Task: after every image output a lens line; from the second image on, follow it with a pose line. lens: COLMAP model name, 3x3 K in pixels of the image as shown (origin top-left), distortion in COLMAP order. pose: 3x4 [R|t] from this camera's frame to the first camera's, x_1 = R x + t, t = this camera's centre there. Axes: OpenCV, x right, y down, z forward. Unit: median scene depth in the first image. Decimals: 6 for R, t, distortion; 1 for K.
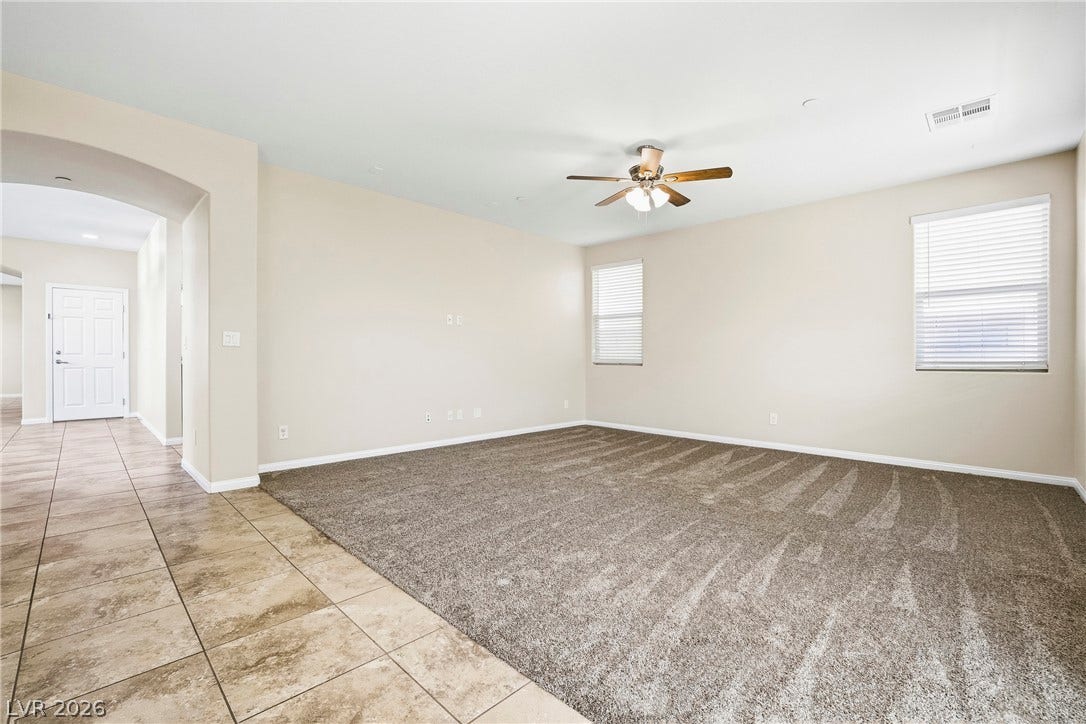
lens RADIAL K [[462.8, 0, 534.0], [0, 462.8, 356.3], [0, 0, 1]] dist [-0.023175, 0.010178]
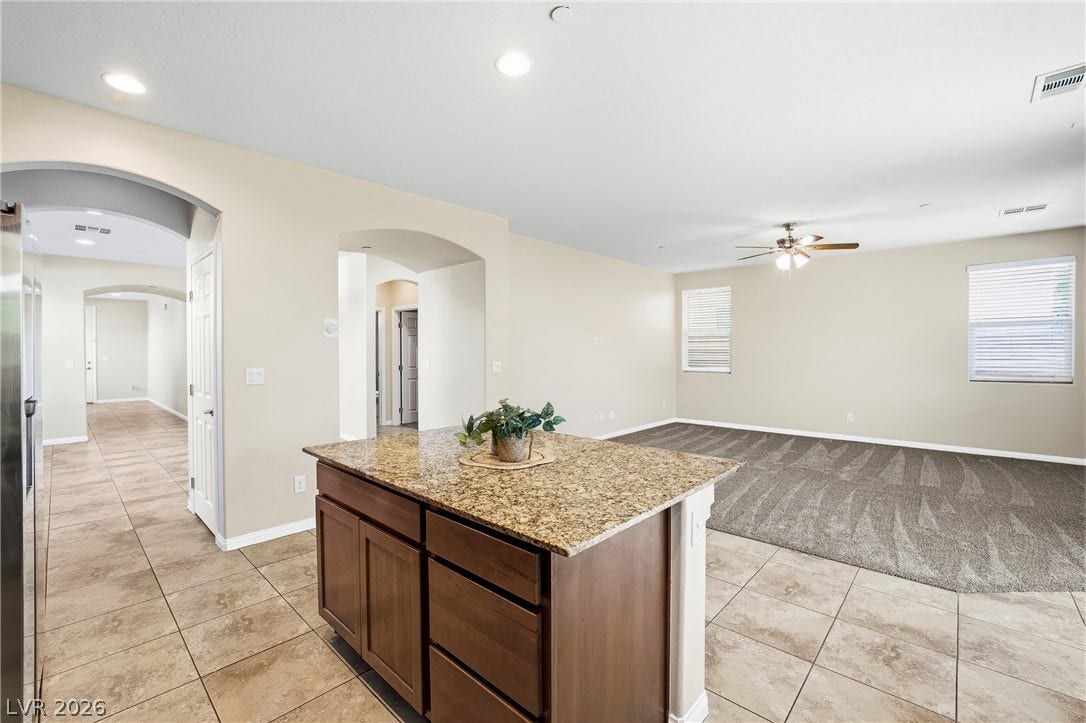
lens RADIAL K [[455.3, 0, 543.3], [0, 455.3, 357.5], [0, 0, 1]] dist [-0.001328, 0.004336]
pose [[0.999133, -0.008533, 0.040739, -0.559403], [0.007841, 0.999823, 0.017129, -0.085665], [-0.040878, -0.016795, 0.999023, -0.337095]]
